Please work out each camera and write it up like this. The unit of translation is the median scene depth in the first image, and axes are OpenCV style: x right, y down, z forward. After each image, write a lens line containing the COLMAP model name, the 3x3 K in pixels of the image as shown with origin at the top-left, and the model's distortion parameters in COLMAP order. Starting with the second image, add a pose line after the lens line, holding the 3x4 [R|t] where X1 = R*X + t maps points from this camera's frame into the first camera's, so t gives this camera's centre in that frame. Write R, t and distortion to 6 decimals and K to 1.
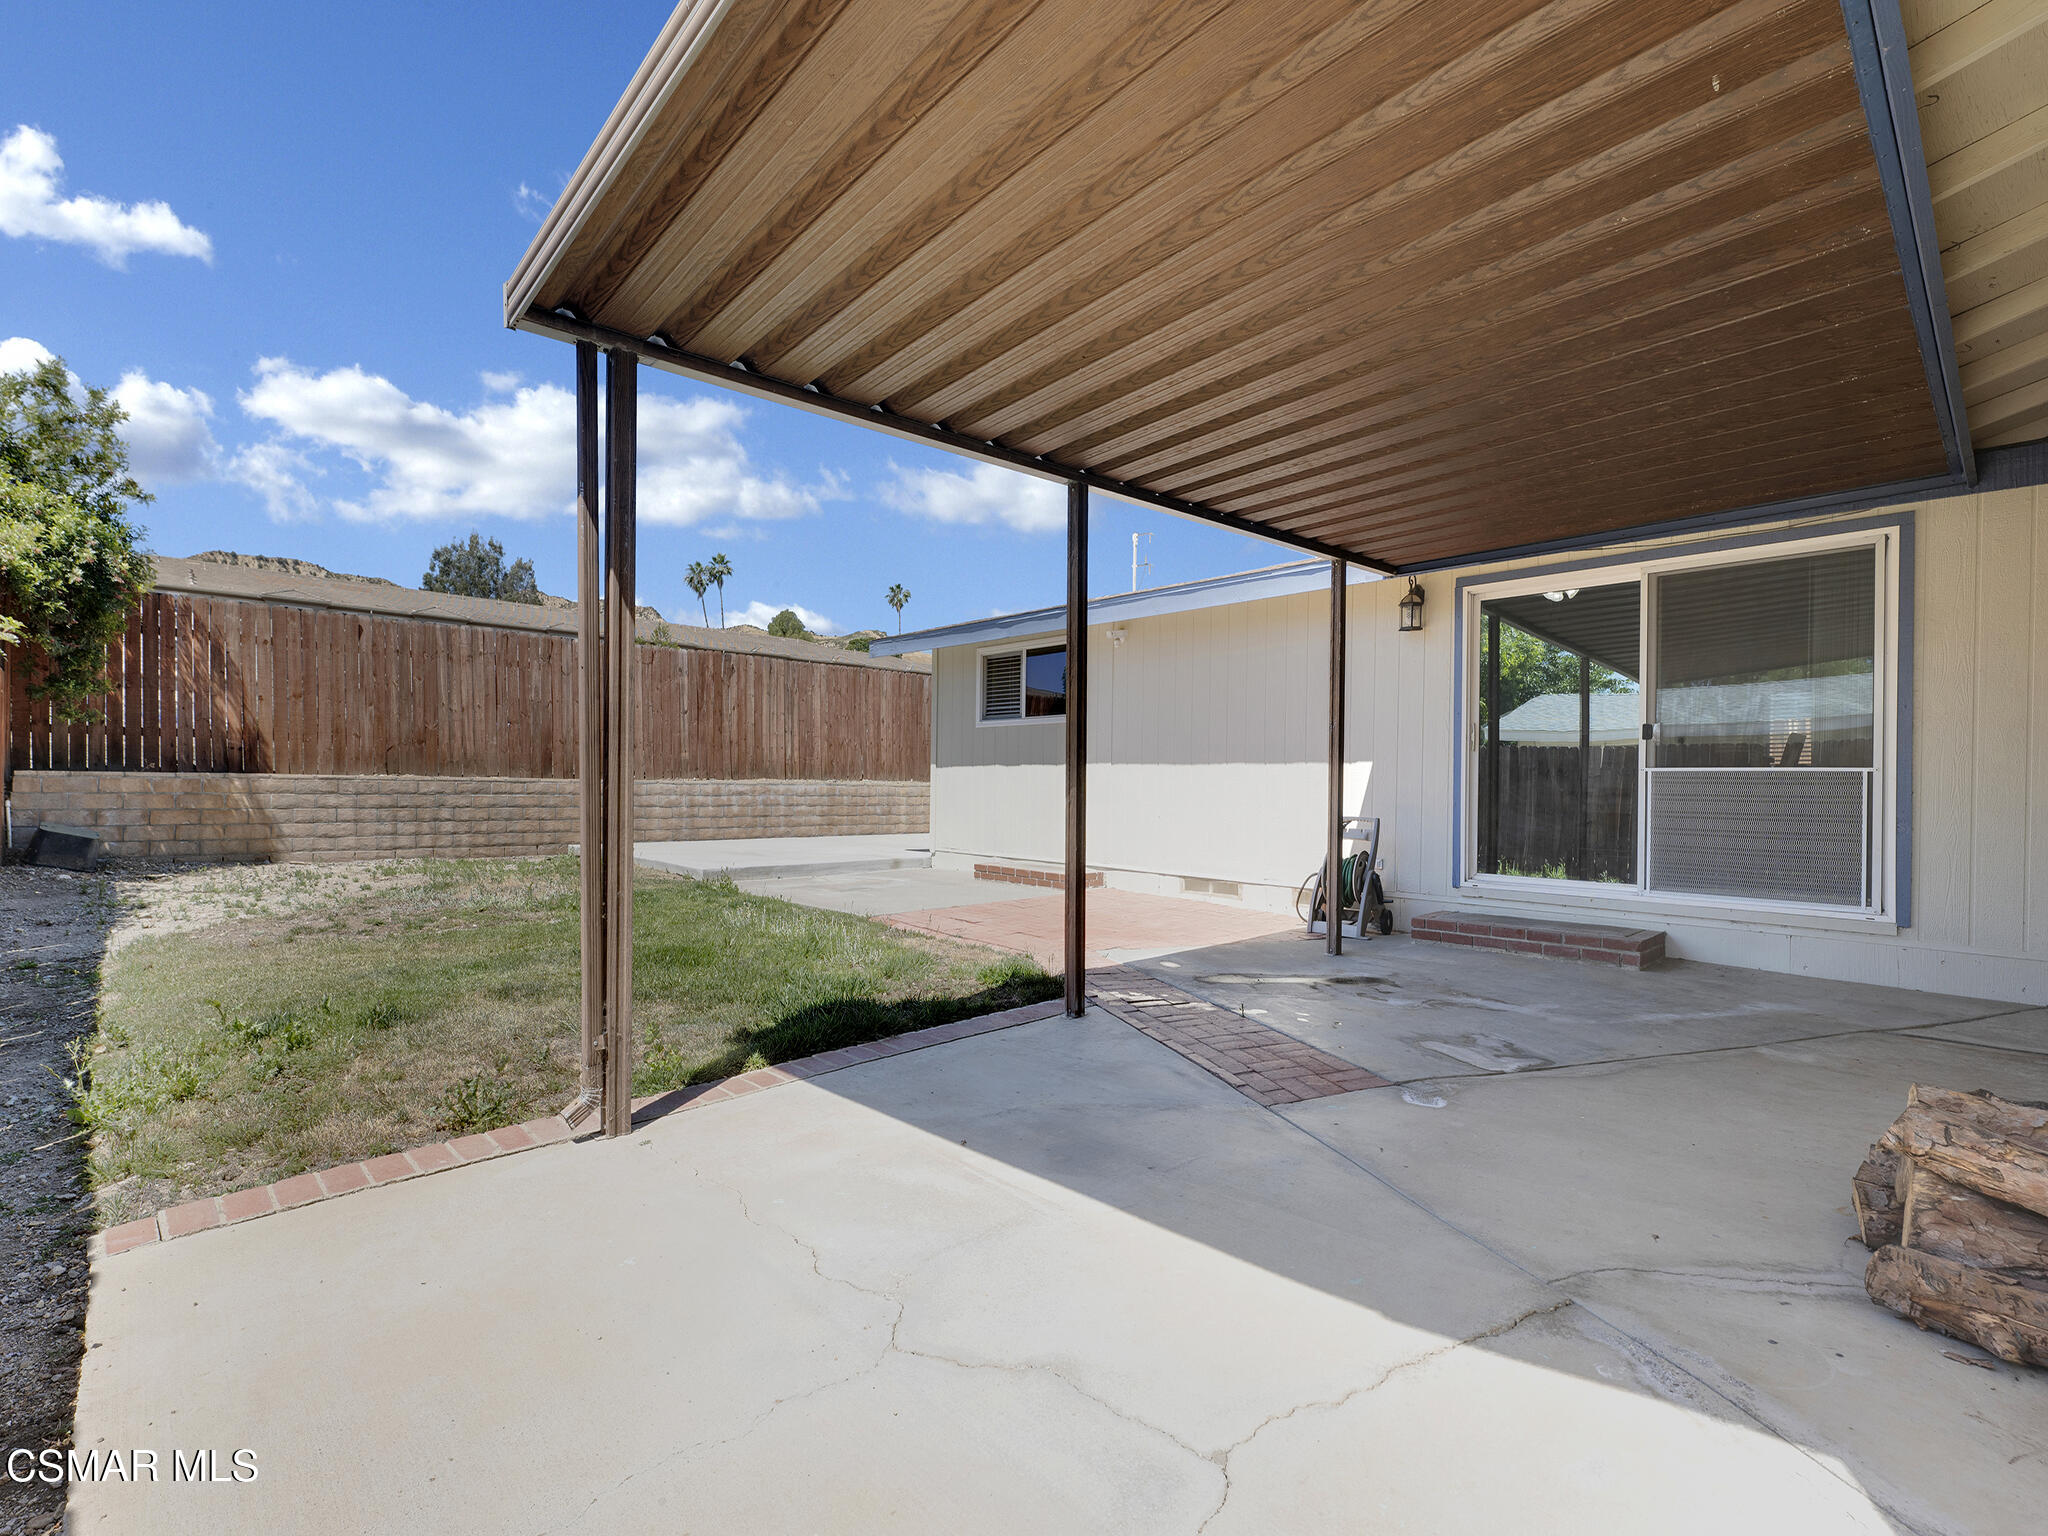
lens RADIAL K [[951.3, 0, 1022.3], [0, 951.3, 786.4], [0, 0, 1]] dist [0.003049, -0.000891]
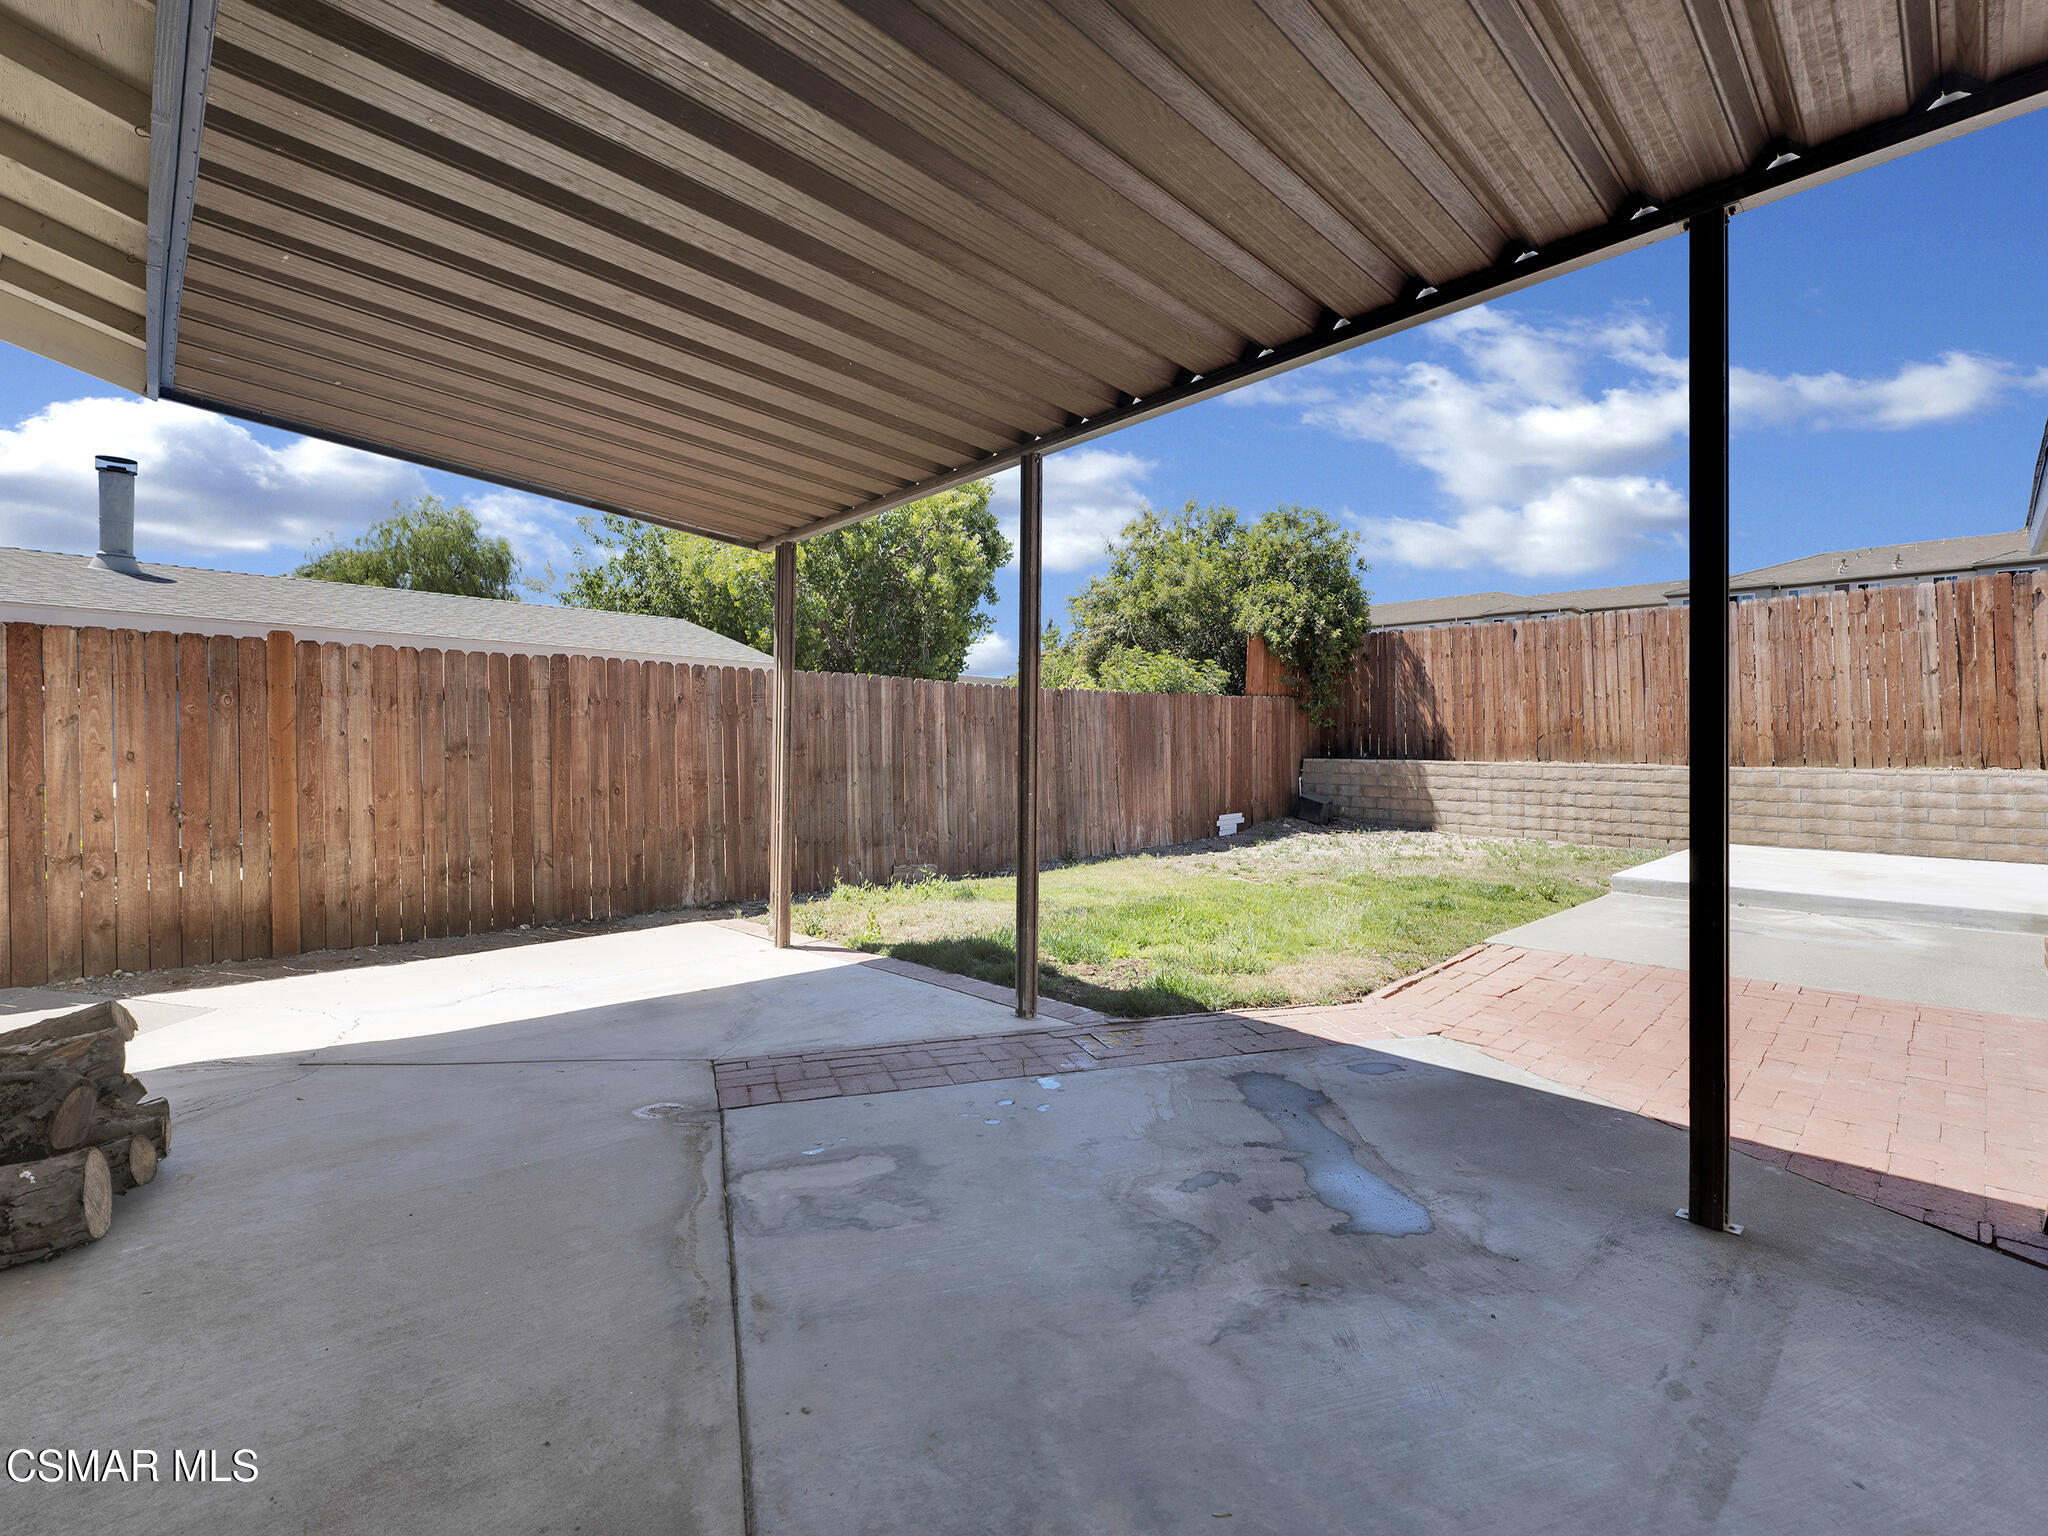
lens RADIAL K [[924.2, 0, 1010.1], [0, 924.2, 738.8], [0, 0, 1]] dist [0.003487, -0.001804]
pose [[0.004856, -0.024062, -0.999699, 0.397092], [-0.012790, 0.999627, -0.024122, -0.004876], [0.999906, 0.012904, 0.004547, 0.396614]]
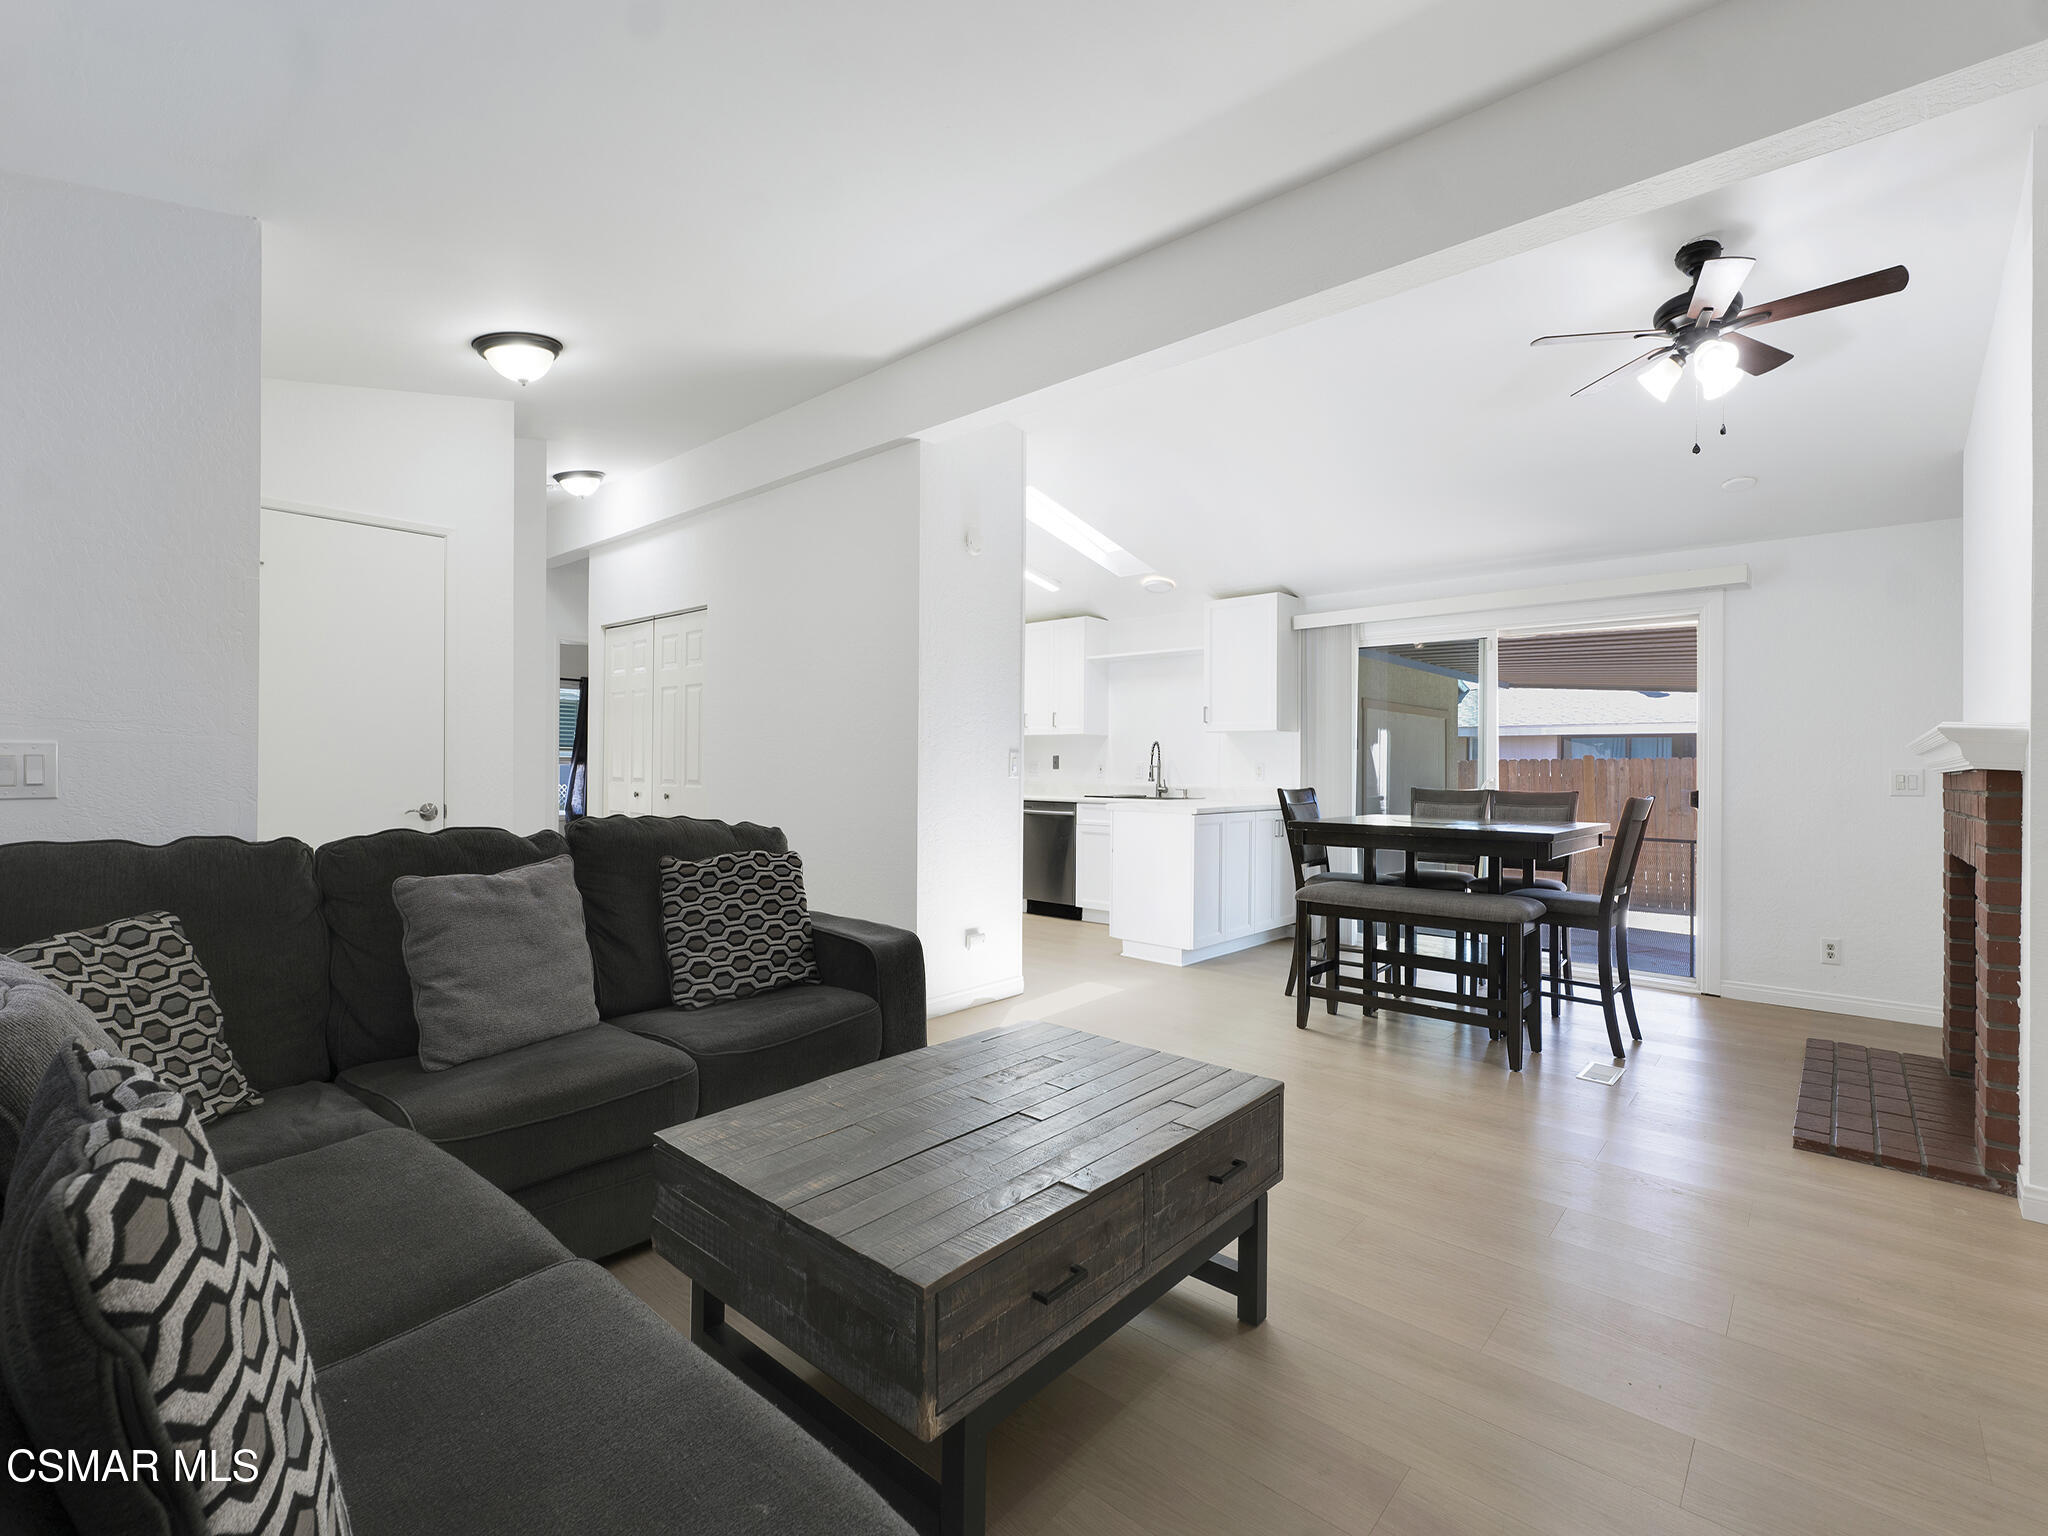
lens RADIAL K [[924.2, 0, 1015.4], [0, 924.2, 766.6], [0, 0, 1]] dist [0.003487, -0.001804]
pose [[-0.996322, -0.022002, -0.082819, 0.672421], [-0.022182, 0.999753, 0.001256, -0.041902], [0.082771, 0.003088, -0.996564, 1.052432]]
